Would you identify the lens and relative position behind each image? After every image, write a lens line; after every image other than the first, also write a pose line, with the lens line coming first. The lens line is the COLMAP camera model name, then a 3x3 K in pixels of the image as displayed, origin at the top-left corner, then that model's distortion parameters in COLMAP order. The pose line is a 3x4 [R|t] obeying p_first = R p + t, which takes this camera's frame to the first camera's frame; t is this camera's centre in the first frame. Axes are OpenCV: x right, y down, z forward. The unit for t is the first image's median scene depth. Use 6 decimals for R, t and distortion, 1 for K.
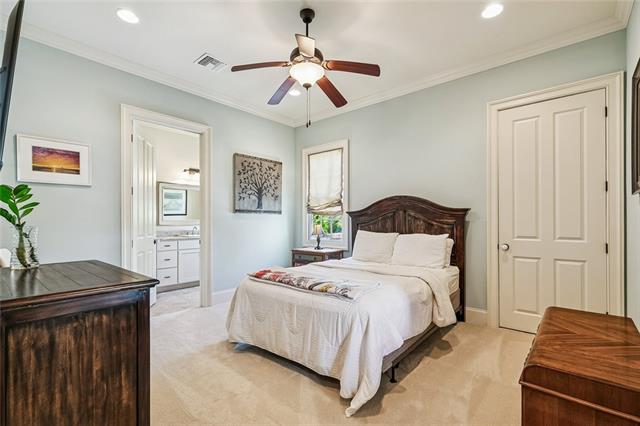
lens RADIAL K [[293.3, 0, 320.2], [0, 293.3, 218.3], [0, 0, 1]] dist [0.004242, 0.001846]
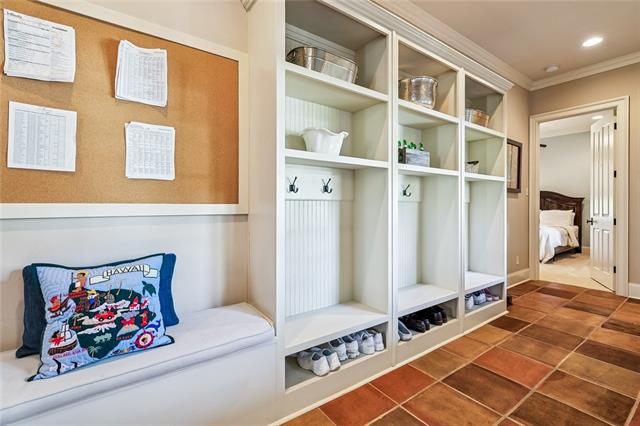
lens RADIAL K [[293.3, 0, 321.0], [0, 293.3, 209.2], [0, 0, 1]] dist [0.004242, 0.001846]
pose [[0.975885, 0.011303, -0.217992, -0.839487], [-0.007552, 0.999809, 0.018036, 0.023213], [0.218154, -0.015955, 0.975784, -1.408639]]
